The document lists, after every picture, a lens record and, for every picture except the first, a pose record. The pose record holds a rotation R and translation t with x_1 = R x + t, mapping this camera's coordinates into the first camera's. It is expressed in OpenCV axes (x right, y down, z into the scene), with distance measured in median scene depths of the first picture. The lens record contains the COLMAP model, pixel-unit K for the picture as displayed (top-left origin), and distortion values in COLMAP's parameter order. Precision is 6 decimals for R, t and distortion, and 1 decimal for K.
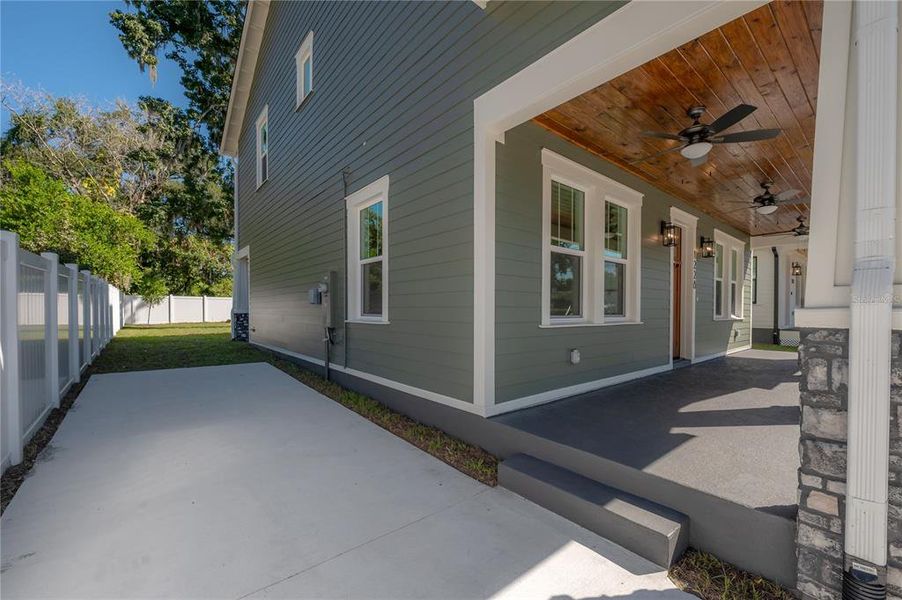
lens RADIAL K [[364.3, 0, 448.7], [0, 364.3, 309.6], [0, 0, 1]] dist [-0.001599, -0.000104]
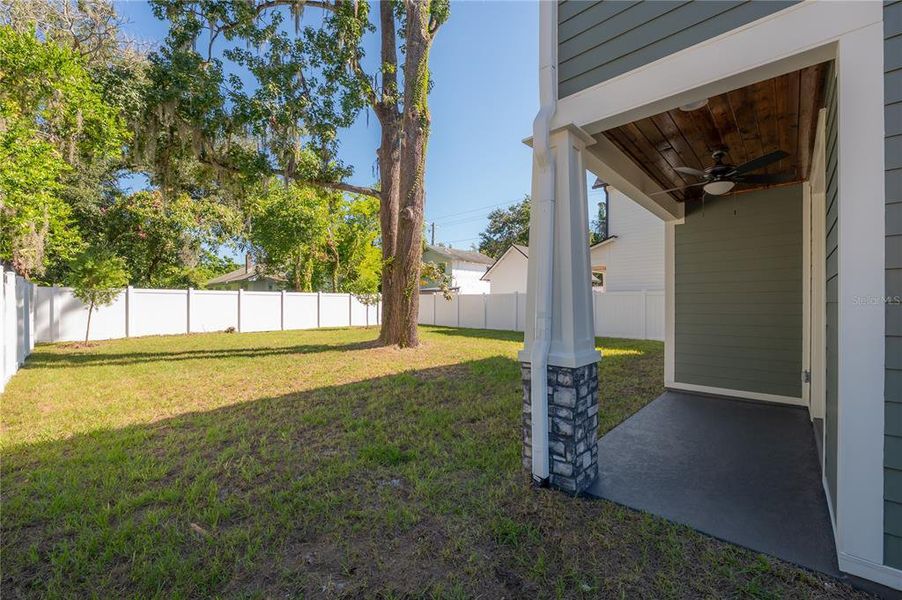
lens RADIAL K [[364.3, 0, 452.6], [0, 364.3, 297.4], [0, 0, 1]] dist [-0.001599, -0.000104]
pose [[0.993343, -0.001416, 0.115185, -0.346328], [0.002997, 0.999904, -0.013557, -0.014841], [-0.115155, 0.013812, 0.993252, 0.399677]]
